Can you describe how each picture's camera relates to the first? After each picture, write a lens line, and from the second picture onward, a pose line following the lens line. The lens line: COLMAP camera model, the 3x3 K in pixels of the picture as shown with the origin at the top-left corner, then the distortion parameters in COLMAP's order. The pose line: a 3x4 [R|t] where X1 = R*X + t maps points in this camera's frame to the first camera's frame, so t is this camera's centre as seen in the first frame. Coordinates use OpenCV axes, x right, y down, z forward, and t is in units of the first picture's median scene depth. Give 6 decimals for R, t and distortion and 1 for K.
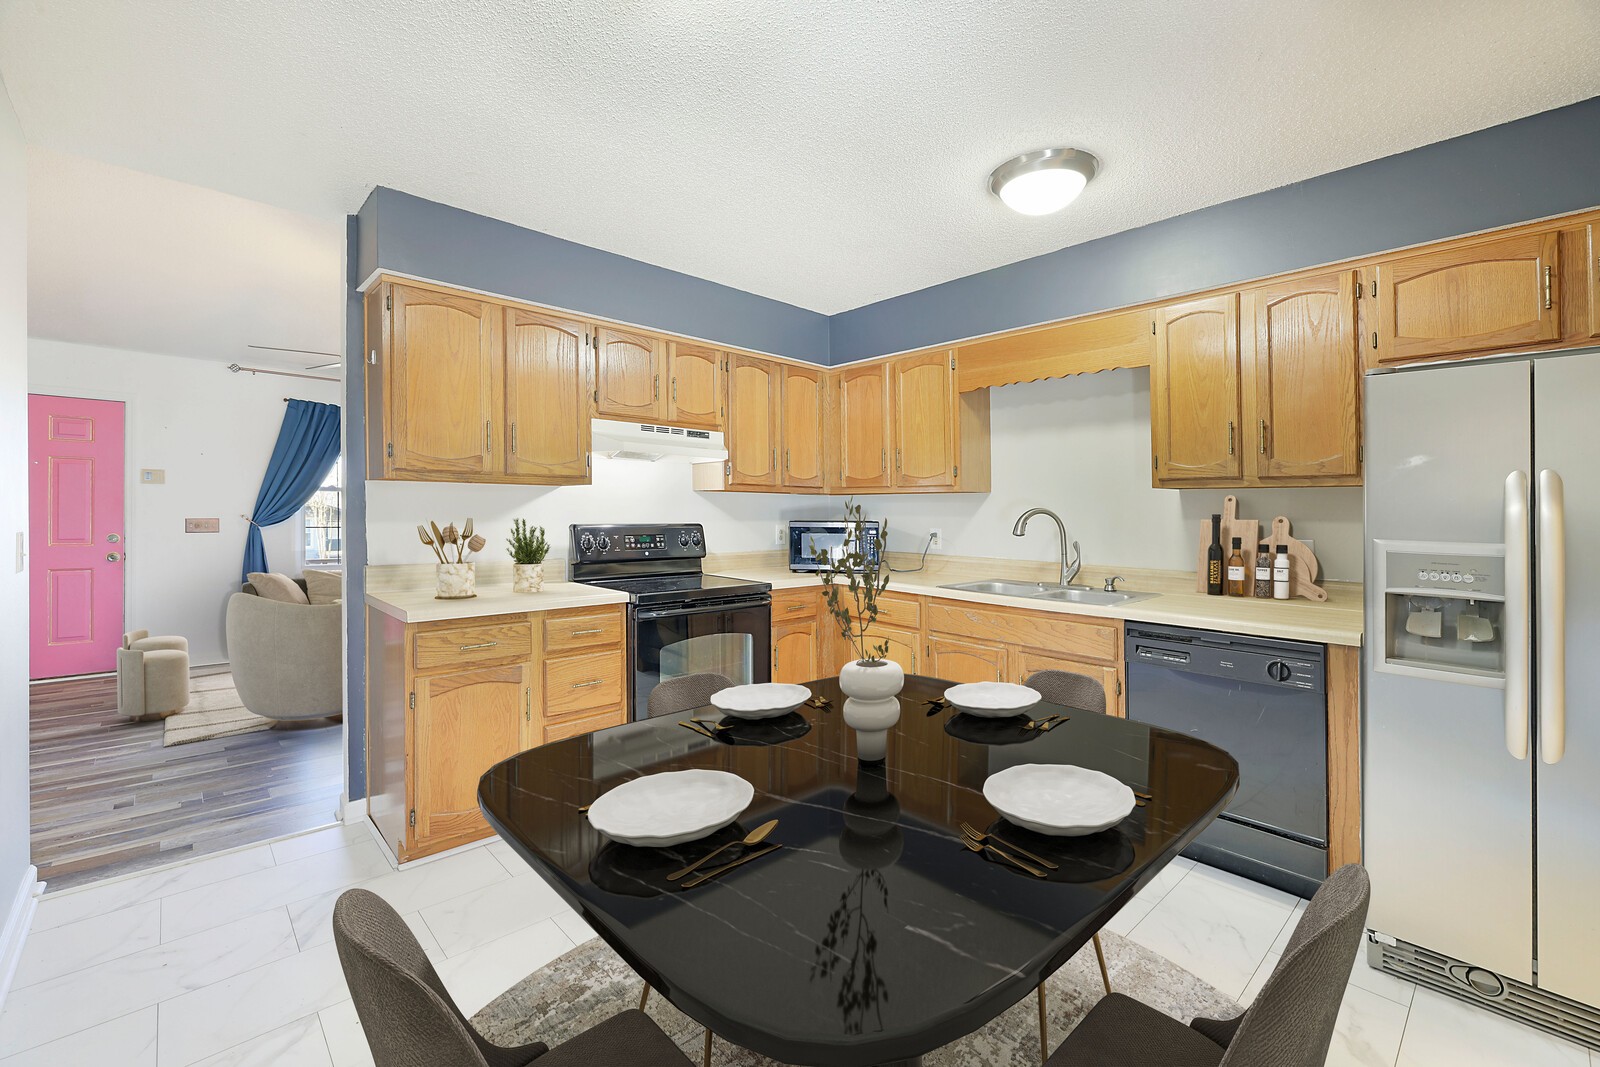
lens RADIAL K [[671.1, 0, 771.6], [0, 671.1, 443.6], [0, 0, 1]] dist [-0.000056, -0.000077]
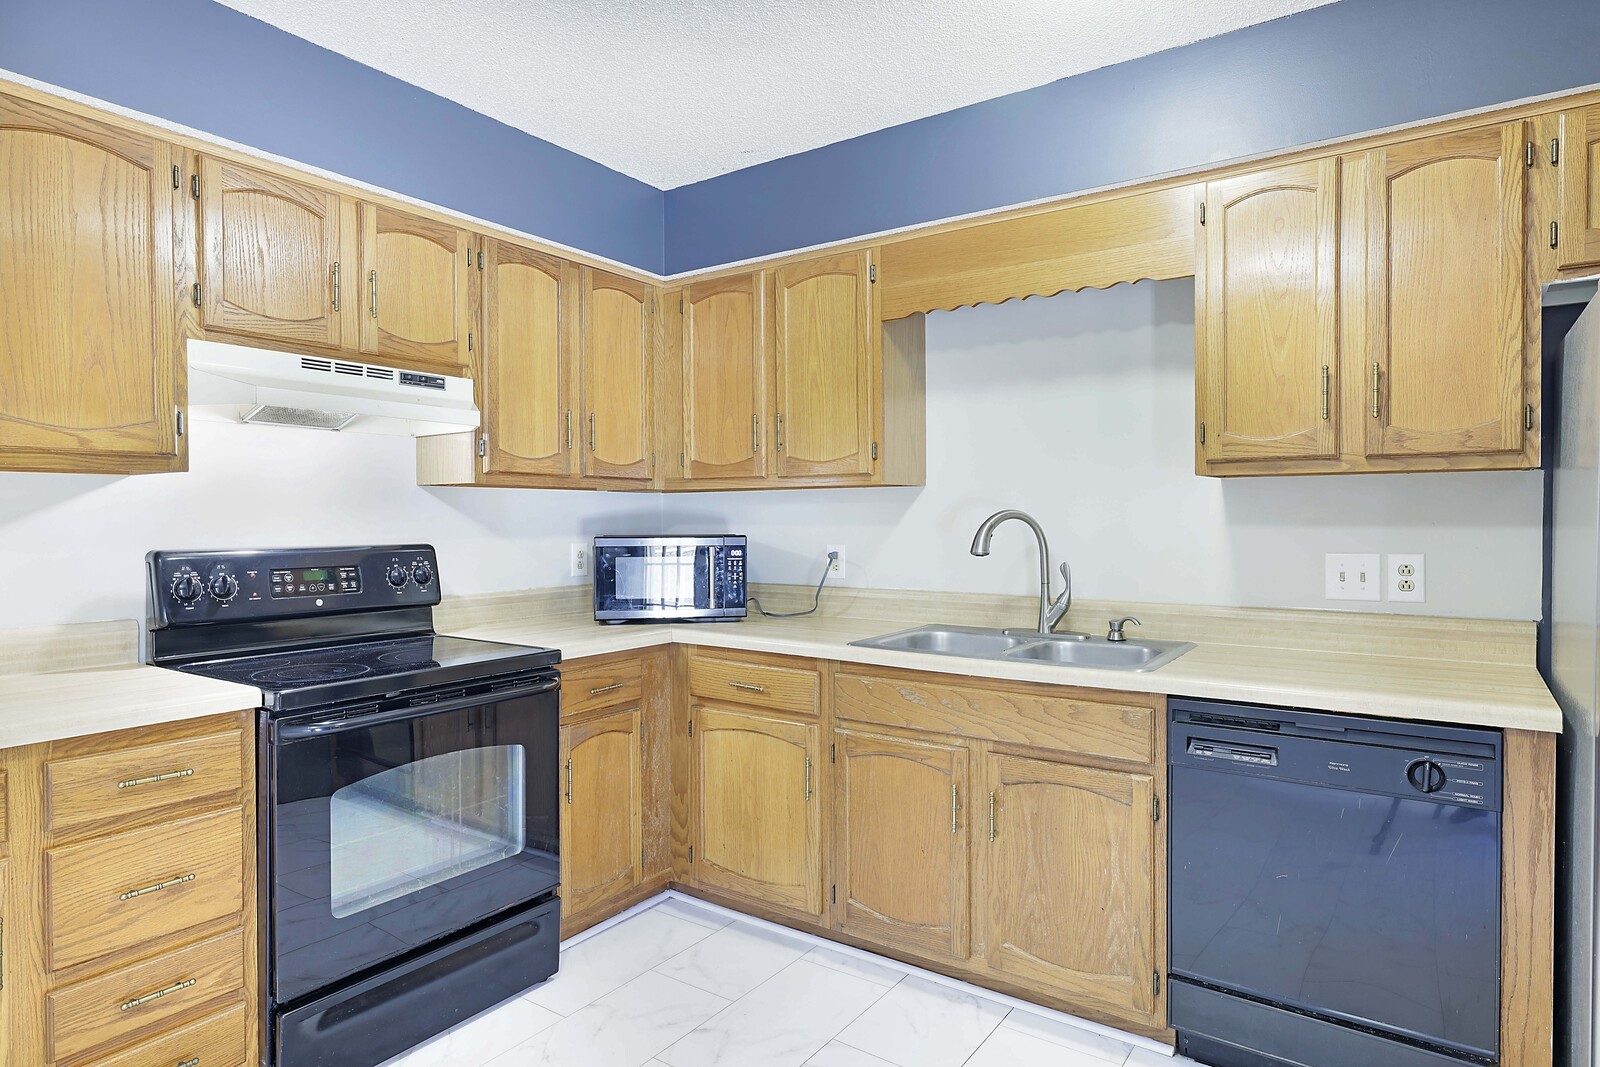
lens RADIAL K [[920.2, 0, 787.8], [0, 920.2, 467.1], [0, 0, 1]] dist [-0.001083, 0.000117]
pose [[0.973723, 0.000935, 0.227734, 0.009351], [-0.010998, 0.999018, 0.042922, 0.022638], [-0.227470, -0.044299, 0.972777, 0.224407]]
